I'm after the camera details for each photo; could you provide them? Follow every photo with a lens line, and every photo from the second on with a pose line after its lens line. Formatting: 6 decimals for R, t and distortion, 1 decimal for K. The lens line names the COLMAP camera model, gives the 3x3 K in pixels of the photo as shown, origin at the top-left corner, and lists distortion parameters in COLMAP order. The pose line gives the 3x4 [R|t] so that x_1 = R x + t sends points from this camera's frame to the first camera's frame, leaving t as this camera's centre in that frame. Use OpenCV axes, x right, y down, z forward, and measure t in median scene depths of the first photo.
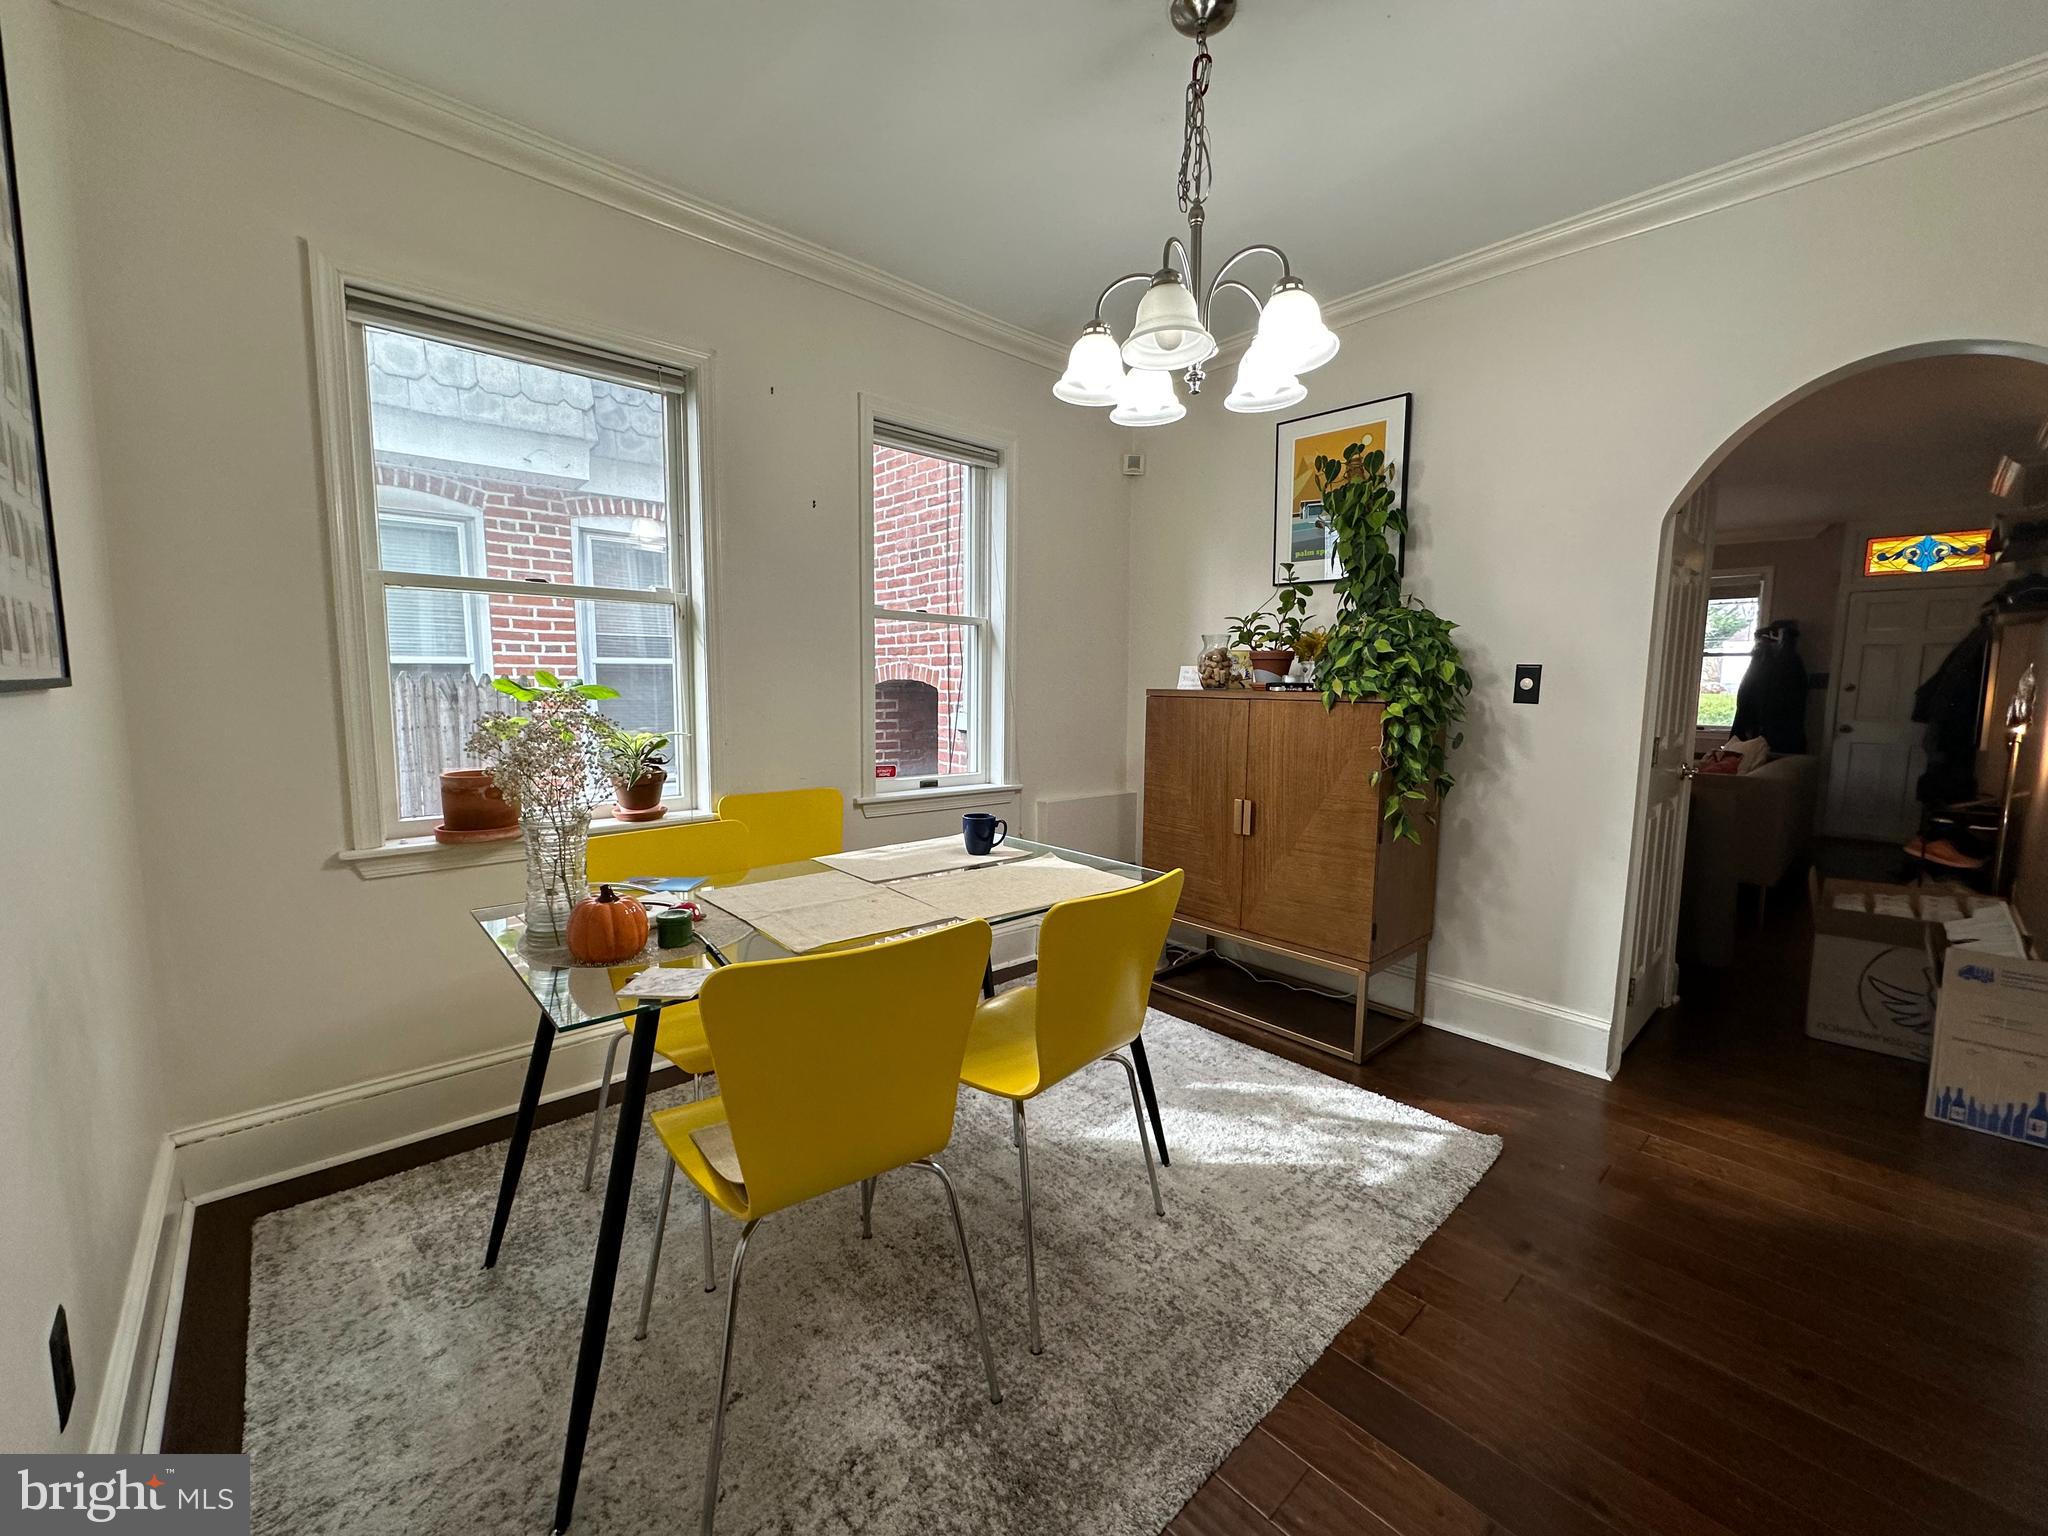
lens RADIAL K [[821.0, 0, 1024.7], [0, 821.0, 769.6], [0, 0, 1]] dist [-0.002140, -0.000110]
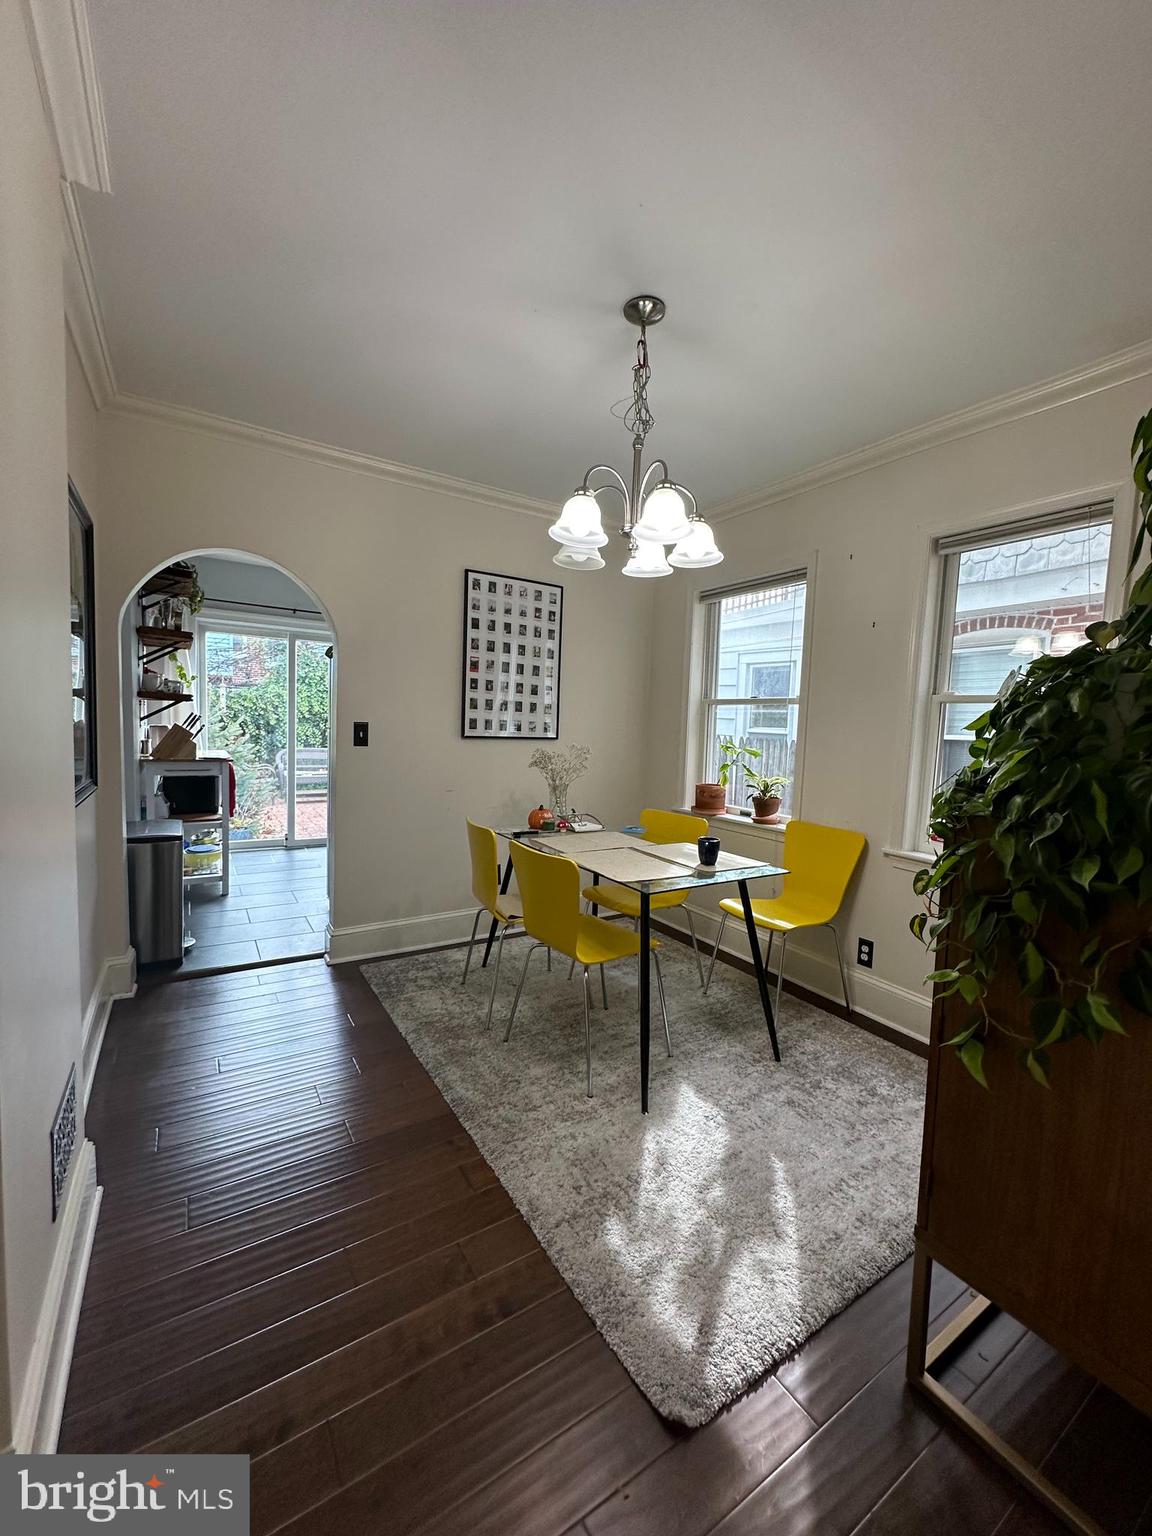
lens RADIAL K [[615.7, 0, 576.3], [0, 615.7, 761.5], [0, 0, 1]] dist [-0.002140, -0.000110]
pose [[-0.178860, 0.043242, -0.982924, 1.133811], [-0.139760, 0.987786, 0.068888, -0.132547], [0.973898, 0.149694, -0.170632, 0.963127]]
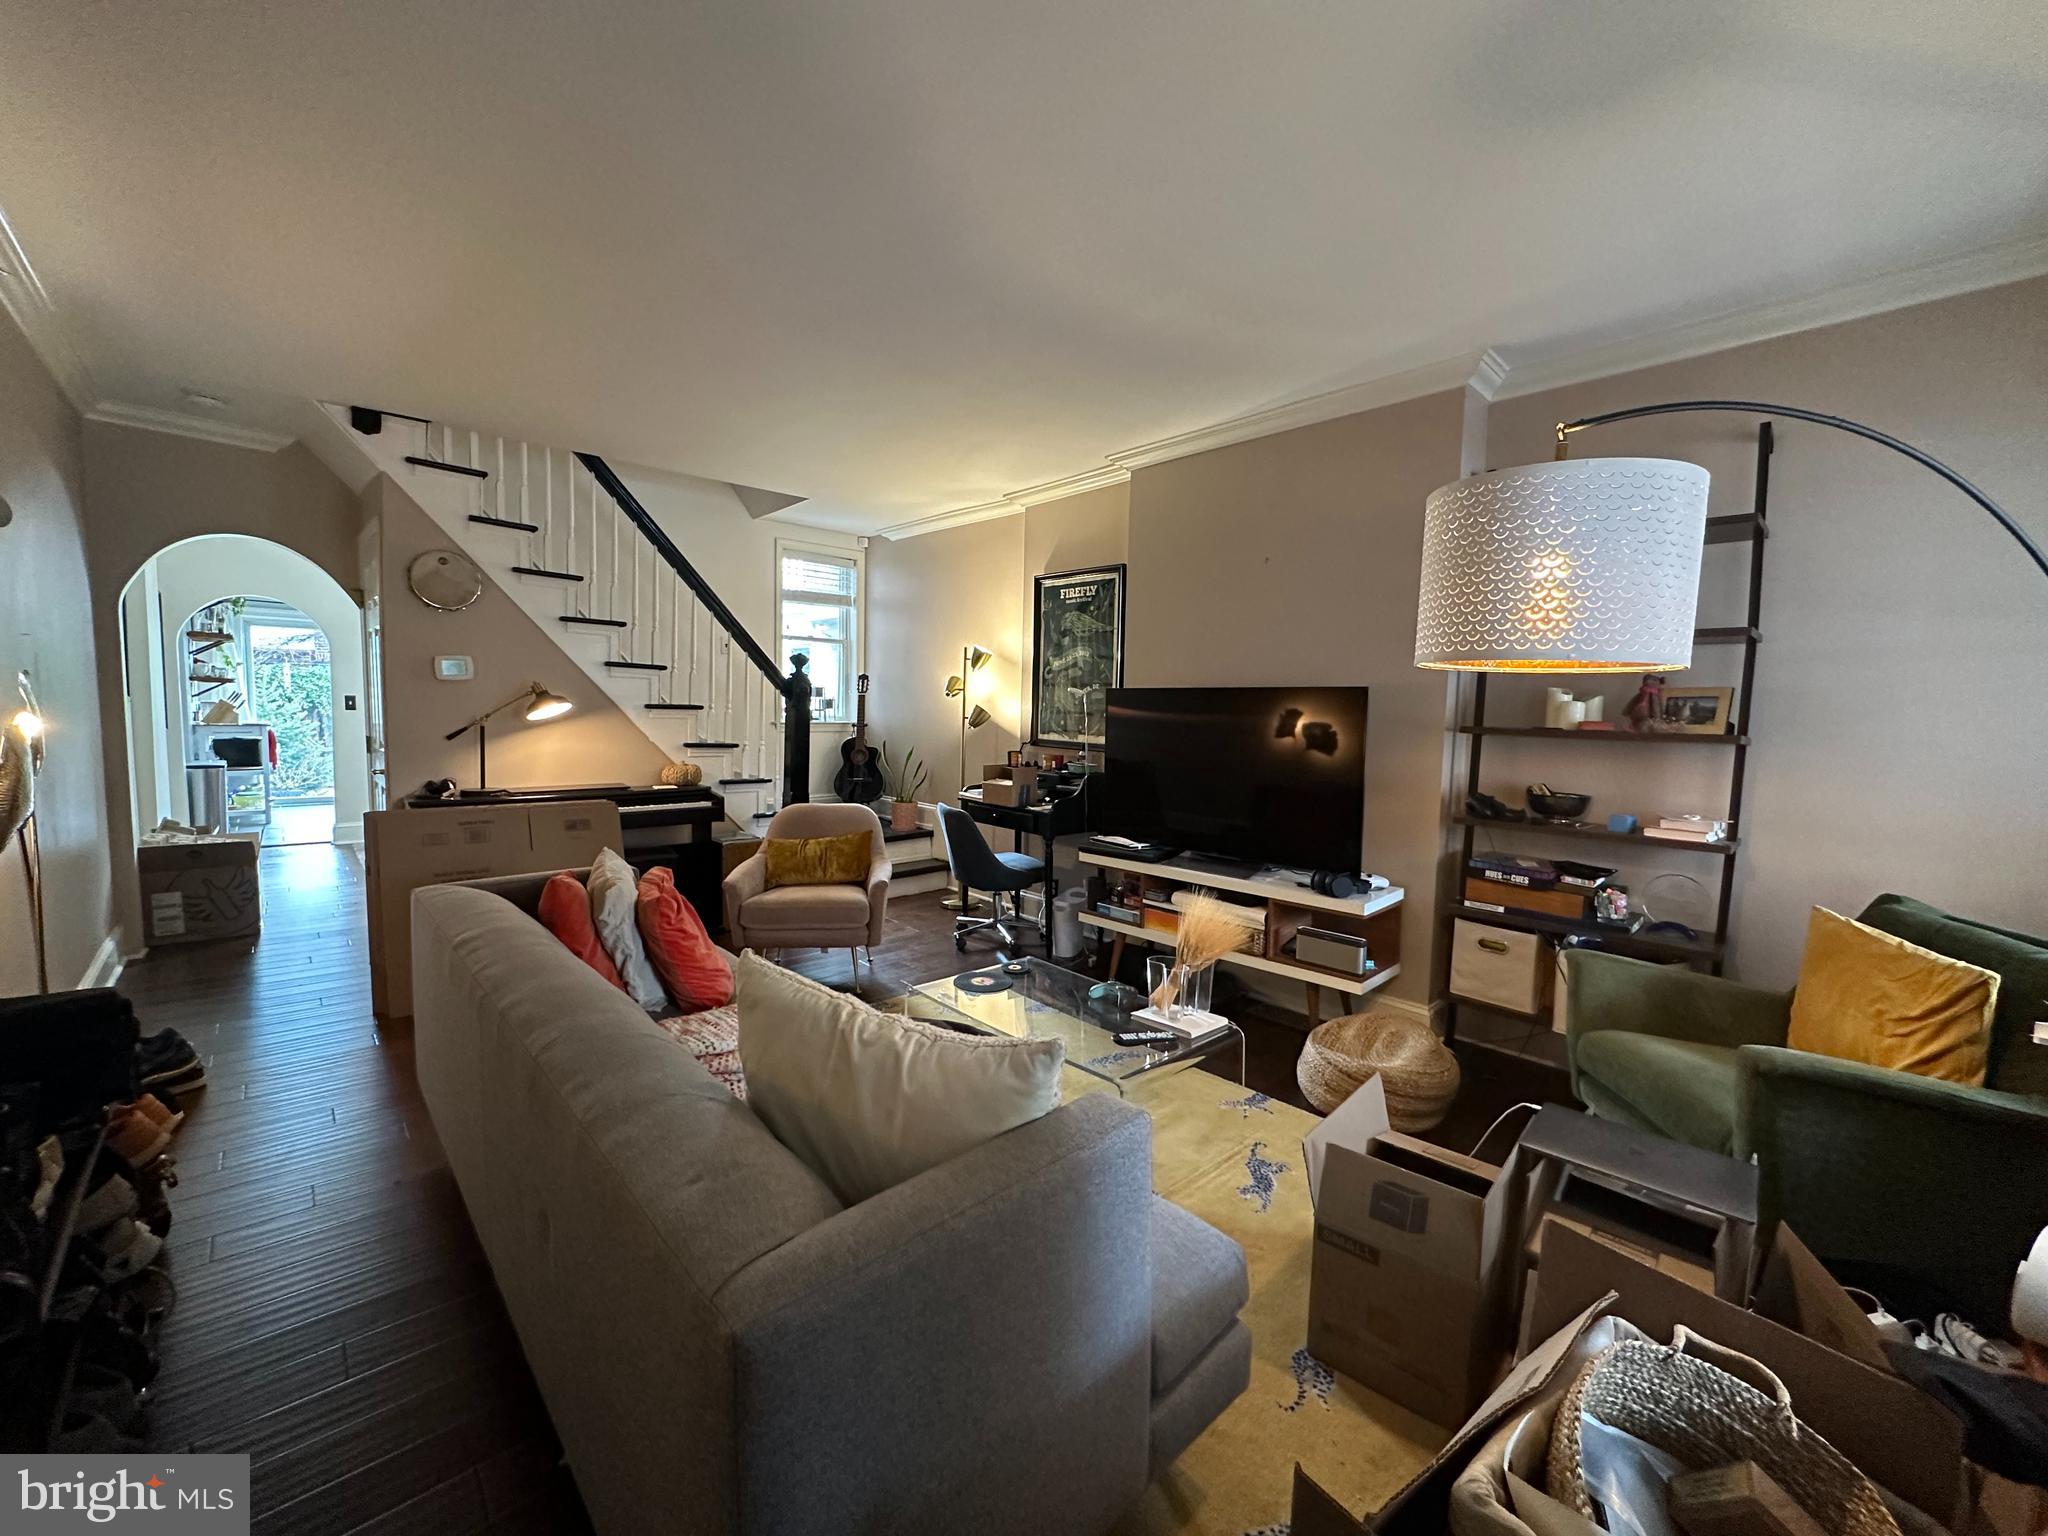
lens RADIAL K [[821.0, 0, 1014.3], [0, 821.0, 780.5], [0, 0, 1]] dist [-0.002140, -0.000110]
pose [[-0.010512, 0.069202, -0.997547, 1.673784], [-0.137986, 0.987958, 0.069991, -0.186318], [0.990378, 0.138383, -0.000836, 1.511677]]
